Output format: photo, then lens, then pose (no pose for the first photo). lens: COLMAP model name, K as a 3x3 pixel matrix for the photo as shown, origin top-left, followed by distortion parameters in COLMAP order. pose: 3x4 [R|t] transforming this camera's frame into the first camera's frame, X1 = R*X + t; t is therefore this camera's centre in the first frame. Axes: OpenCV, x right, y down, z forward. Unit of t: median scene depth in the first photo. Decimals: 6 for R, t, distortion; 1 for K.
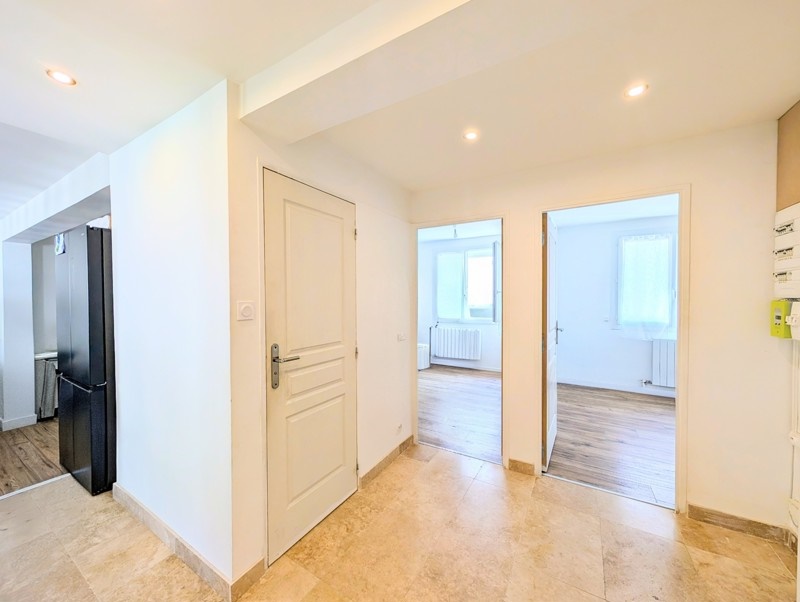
lens RADIAL K [[304.7, 0, 400.0], [0, 304.7, 301.0], [0, 0, 1]] dist [-0.000316, -0.000155]
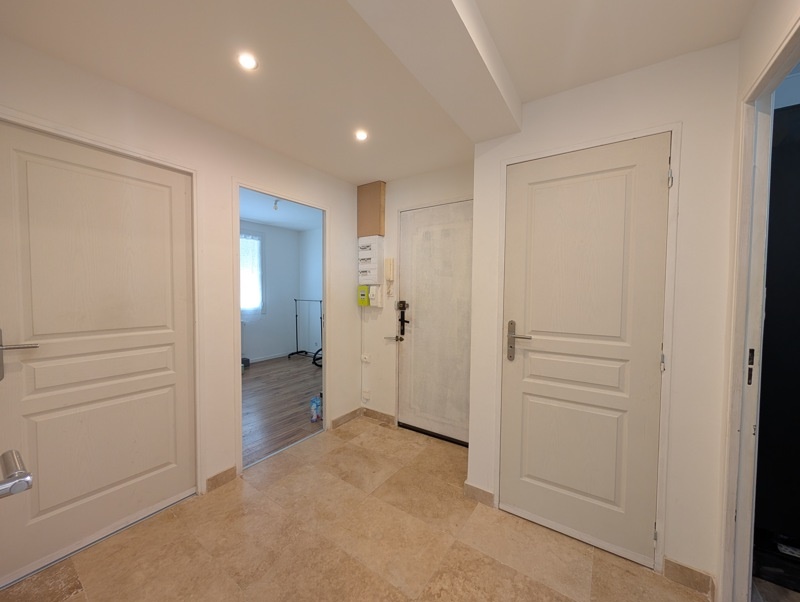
lens RADIAL K [[304.7, 0, 400.0], [0, 304.7, 301.0], [0, 0, 1]] dist [-0.000316, -0.000155]
pose [[0.054378, -0.025661, 0.998191, -0.594048], [0.002782, 0.999670, 0.025548, 0.043237], [-0.998517, 0.001387, 0.054431, 0.659470]]
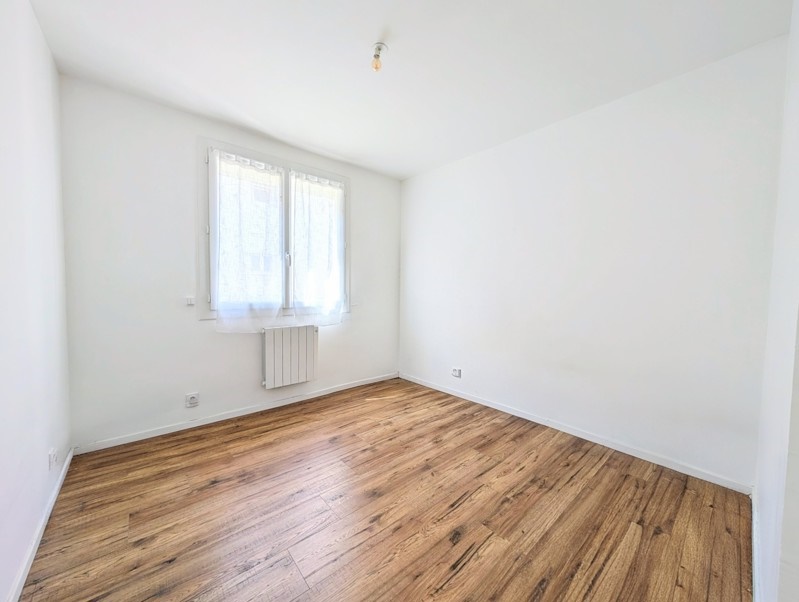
lens RADIAL K [[304.3, 0, 399.5], [0, 304.3, 301.0], [0, 0, 1]] dist [-0.000316, -0.000155]
pose [[0.286384, -0.034401, 0.957497, 0.785780], [-0.007505, 0.999244, 0.038145, 0.099347], [-0.958086, -0.018110, 0.285909, 1.394894]]
